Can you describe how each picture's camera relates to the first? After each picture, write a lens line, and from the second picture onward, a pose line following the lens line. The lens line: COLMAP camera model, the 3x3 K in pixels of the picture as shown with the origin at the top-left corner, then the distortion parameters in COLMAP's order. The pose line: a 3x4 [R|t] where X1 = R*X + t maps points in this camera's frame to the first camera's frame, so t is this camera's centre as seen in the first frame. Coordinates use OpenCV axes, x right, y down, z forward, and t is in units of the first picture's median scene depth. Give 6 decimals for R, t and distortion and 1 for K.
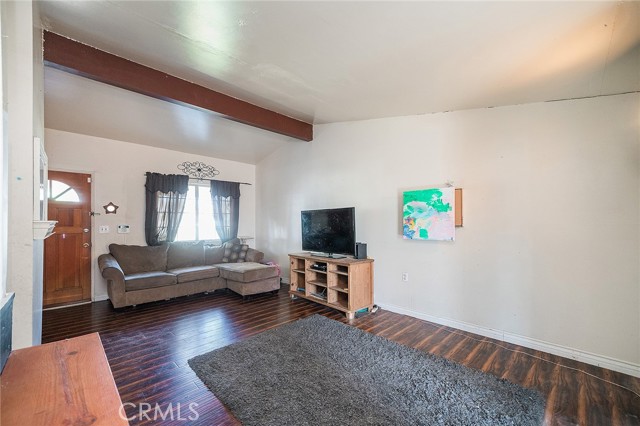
lens RADIAL K [[262.2, 0, 319.7], [0, 262.2, 218.7], [0, 0, 1]] dist [-0.001459, -0.000134]
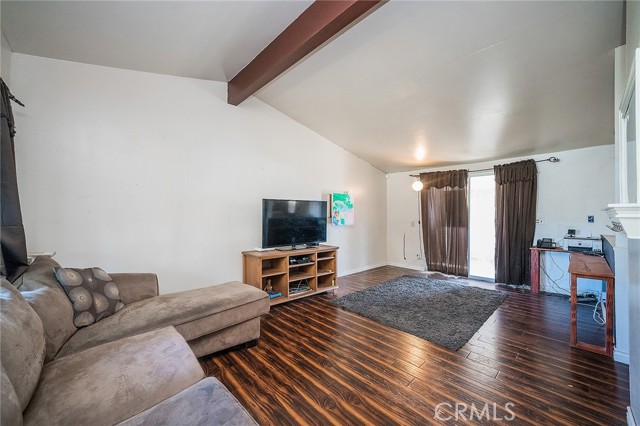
lens RADIAL K [[247.3, 0, 318.6], [0, 247.3, 211.9], [0, 0, 1]] dist [-0.003346, -0.000156]
pose [[0.026546, 0.018250, 0.999481, -1.059032], [-0.019366, 0.999655, -0.017739, 0.026896], [-0.999460, -0.018885, 0.026890, 1.075229]]
